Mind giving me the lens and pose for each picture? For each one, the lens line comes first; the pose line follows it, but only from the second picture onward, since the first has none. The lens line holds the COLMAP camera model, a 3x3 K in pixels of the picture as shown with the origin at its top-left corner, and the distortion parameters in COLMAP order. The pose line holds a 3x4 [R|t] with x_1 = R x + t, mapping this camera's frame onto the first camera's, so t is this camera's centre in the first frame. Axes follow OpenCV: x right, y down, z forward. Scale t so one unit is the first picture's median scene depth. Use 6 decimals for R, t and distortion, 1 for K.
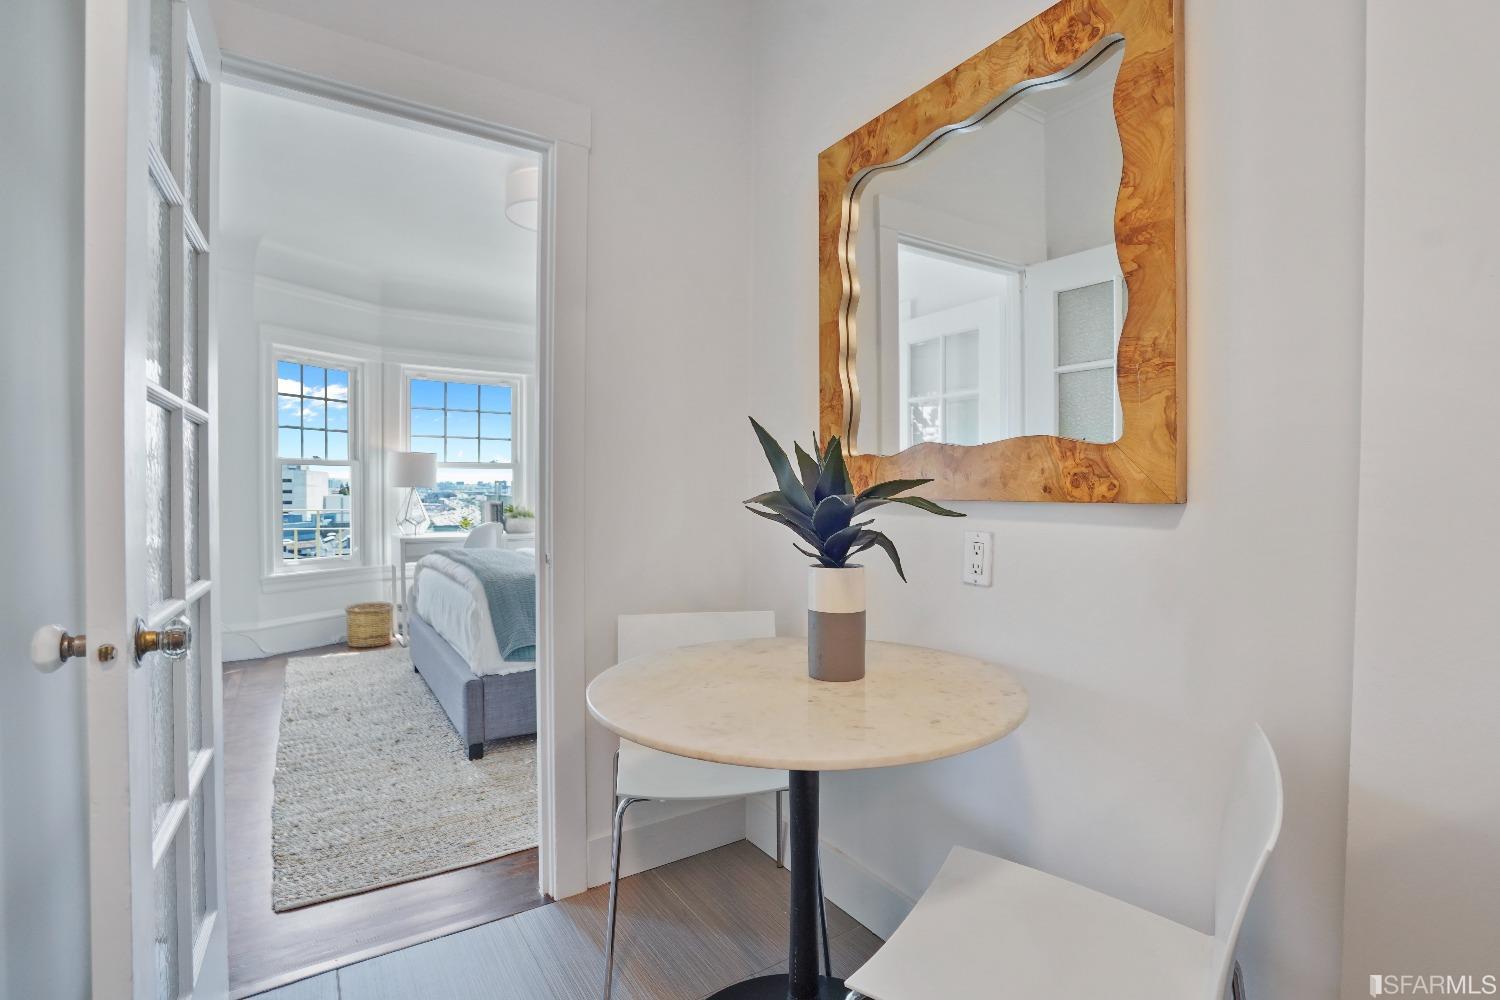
lens RADIAL K [[713.0, 0, 750.0], [0, 713.0, 500.0], [0, 0, 1]] dist [-0.049841, 0.025843]
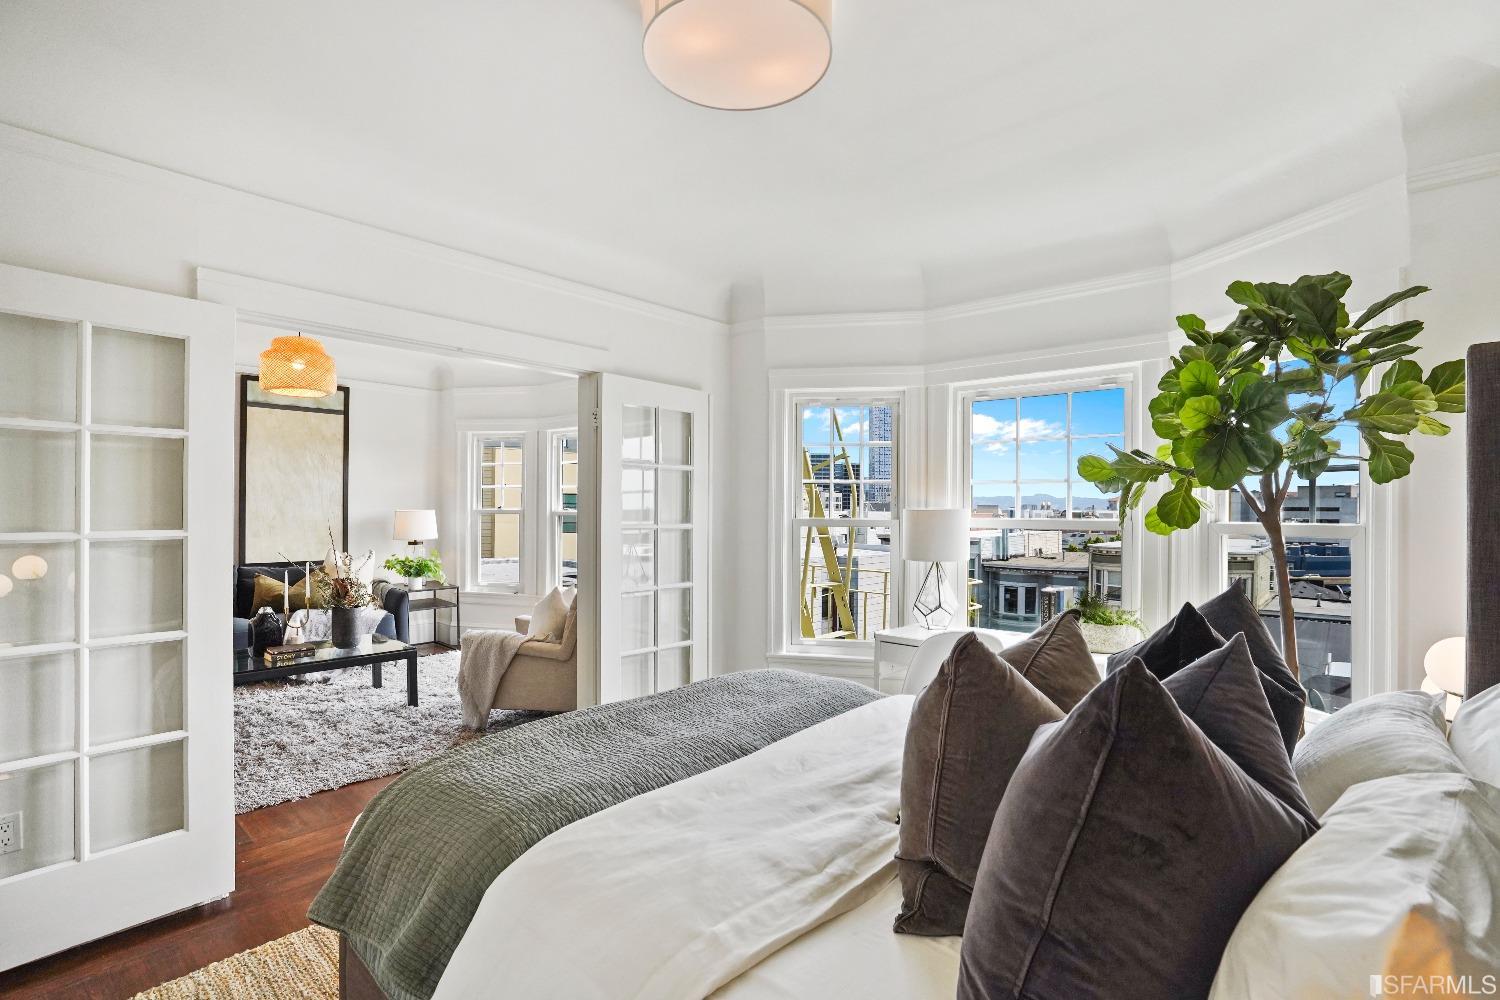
lens RADIAL K [[713.0, 0, 750.0], [0, 713.0, 500.0], [0, 0, 1]] dist [-0.049841, 0.025843]
pose [[0.235995, -0.009469, -0.971708, 0.275200], [-0.024766, 0.999569, -0.015755, -0.107146], [0.971439, 0.027783, 0.235659, 1.158527]]
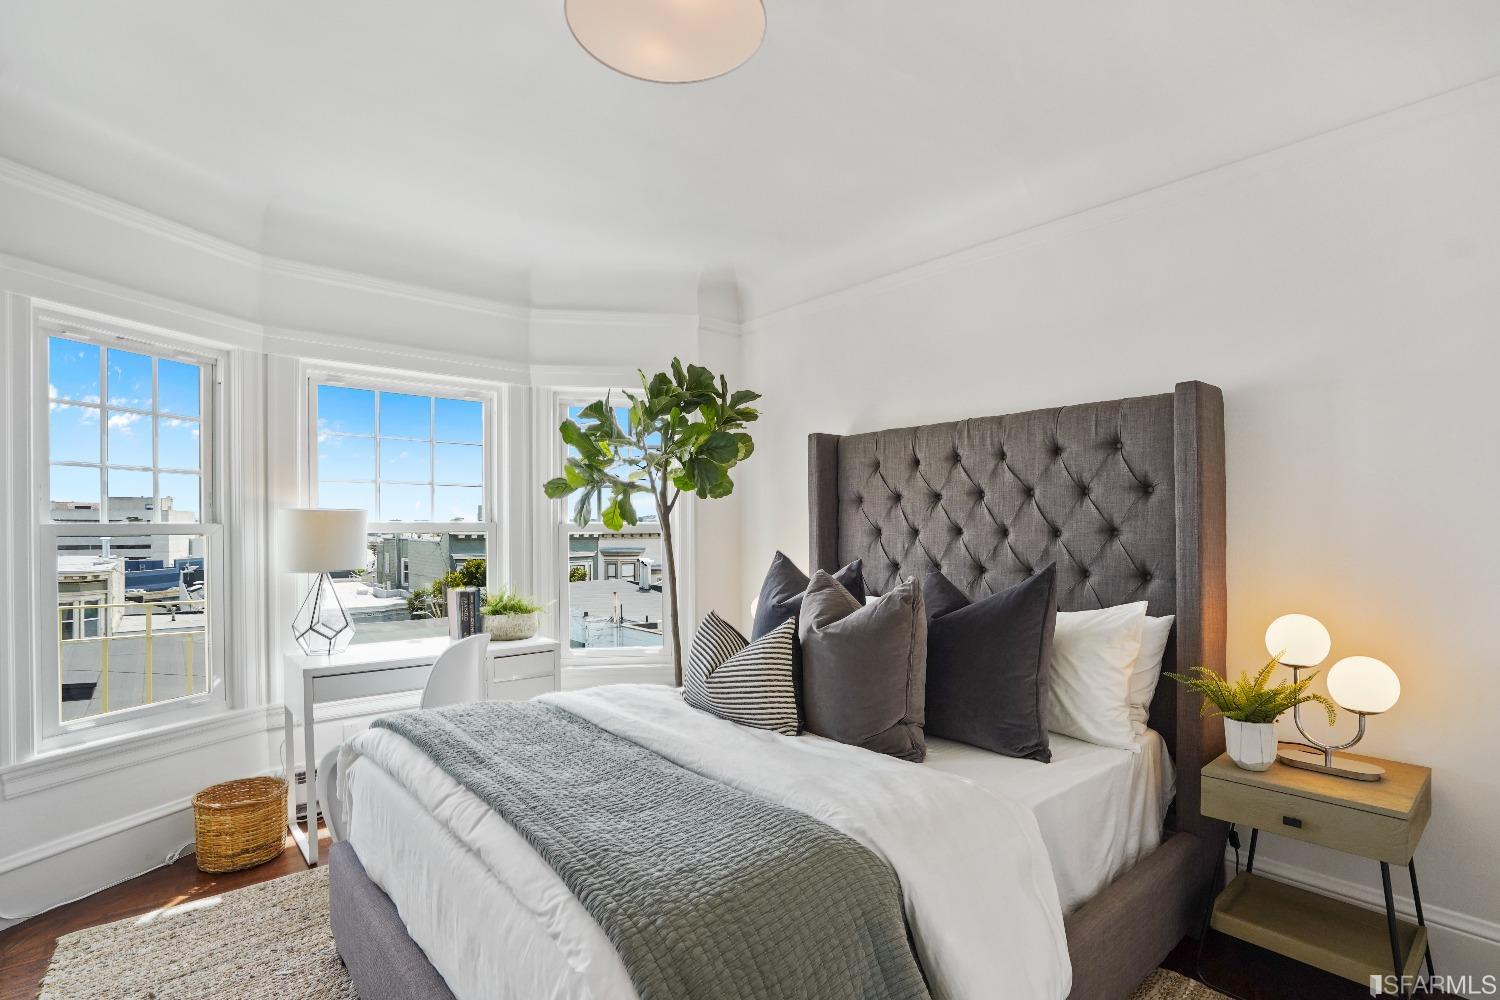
lens RADIAL K [[718.7, 0, 733.4], [0, 718.7, 535.3], [0, 0, 1]] dist [-0.035113, 0.025865]
pose [[0.994268, -0.005732, 0.106761, -0.368729], [0.006201, 0.999972, -0.004069, -0.075298], [-0.106735, 0.004708, 0.994276, 0.689071]]
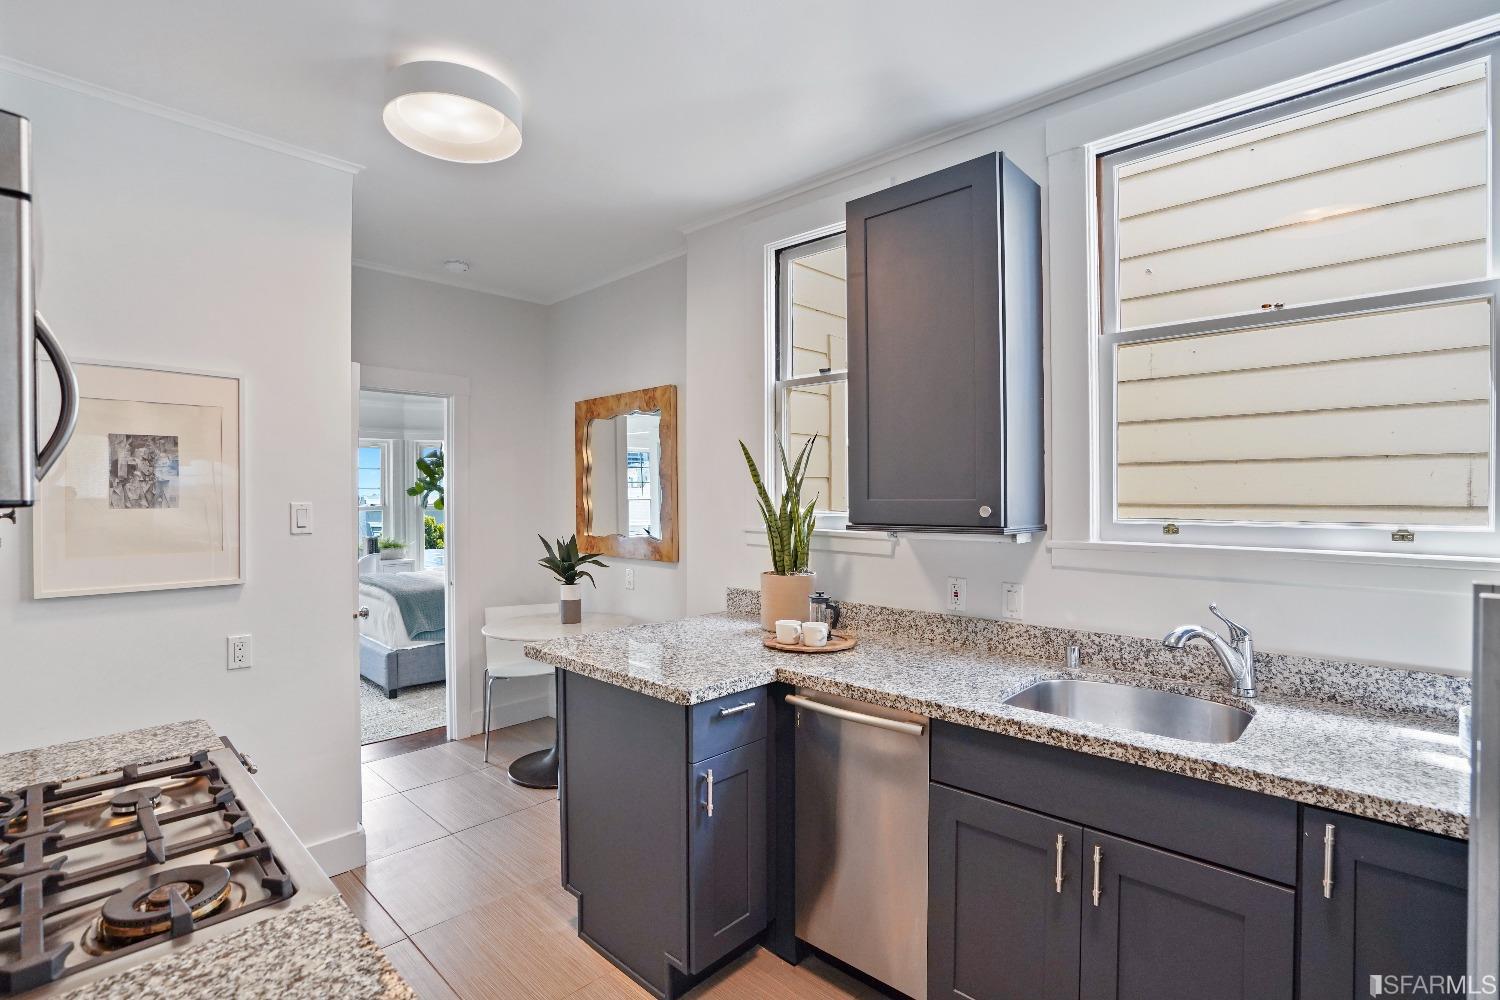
lens RADIAL K [[713.0, 0, 750.0], [0, 713.0, 500.0], [0, 0, 1]] dist [-0.049841, 0.025843]
pose [[0.974992, -0.011543, 0.221939, 0.086595], [0.012878, 0.999907, -0.004568, -0.099583], [-0.221866, 0.007312, 0.975050, -0.870557]]
